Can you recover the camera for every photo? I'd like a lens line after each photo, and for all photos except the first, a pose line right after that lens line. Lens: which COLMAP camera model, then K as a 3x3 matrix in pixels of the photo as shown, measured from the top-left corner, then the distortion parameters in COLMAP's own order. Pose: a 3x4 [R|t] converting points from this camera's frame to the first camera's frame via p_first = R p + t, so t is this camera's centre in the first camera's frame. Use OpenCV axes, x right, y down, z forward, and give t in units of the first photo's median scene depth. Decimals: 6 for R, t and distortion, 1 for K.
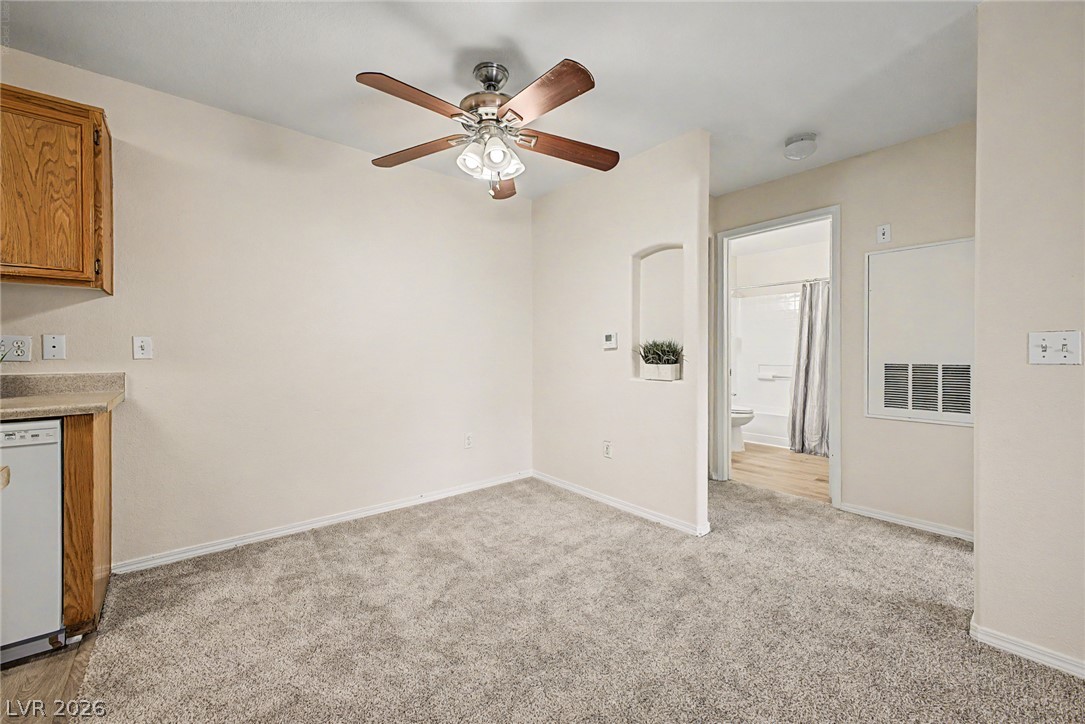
lens RADIAL K [[428.4, 0, 544.7], [0, 428.4, 365.6], [0, 0, 1]] dist [0.029484, -0.010339]
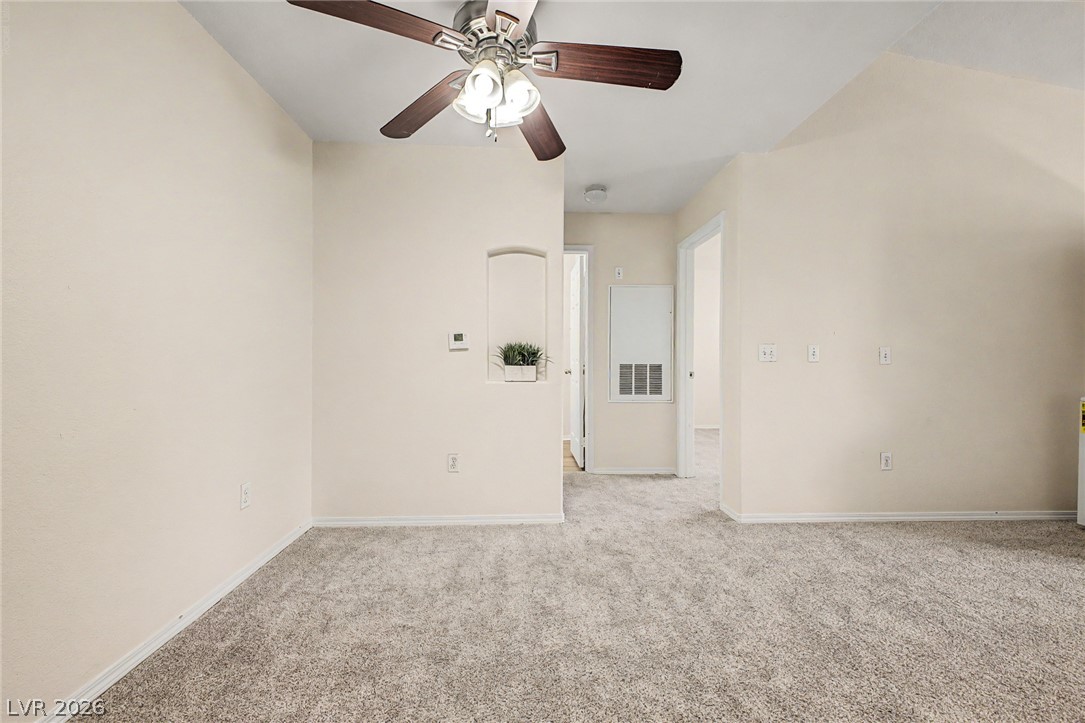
lens RADIAL K [[428.4, 0, 544.7], [0, 428.4, 365.1], [0, 0, 1]] dist [0.029484, -0.010339]
pose [[0.609196, -0.008333, 0.792976, -0.503831], [0.019315, 0.999804, -0.004333, 0.000479], [-0.792785, 0.017956, 0.609237, 0.349372]]
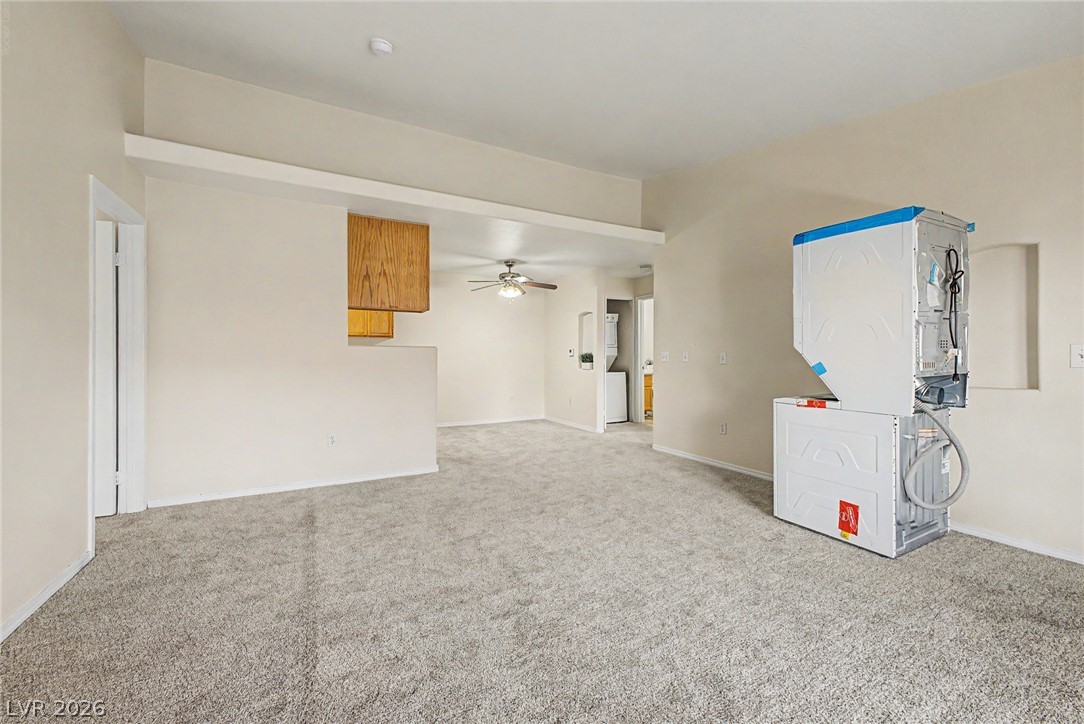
lens RADIAL K [[436.5, 0, 542.0], [0, 436.5, 362.0], [0, 0, 1]] dist [0.002746, -0.000285]
pose [[0.977881, 0.001999, -0.209155, 0.529600], [-0.005807, 0.999828, -0.017593, 0.035229], [0.209084, 0.018419, 0.977724, -1.362355]]
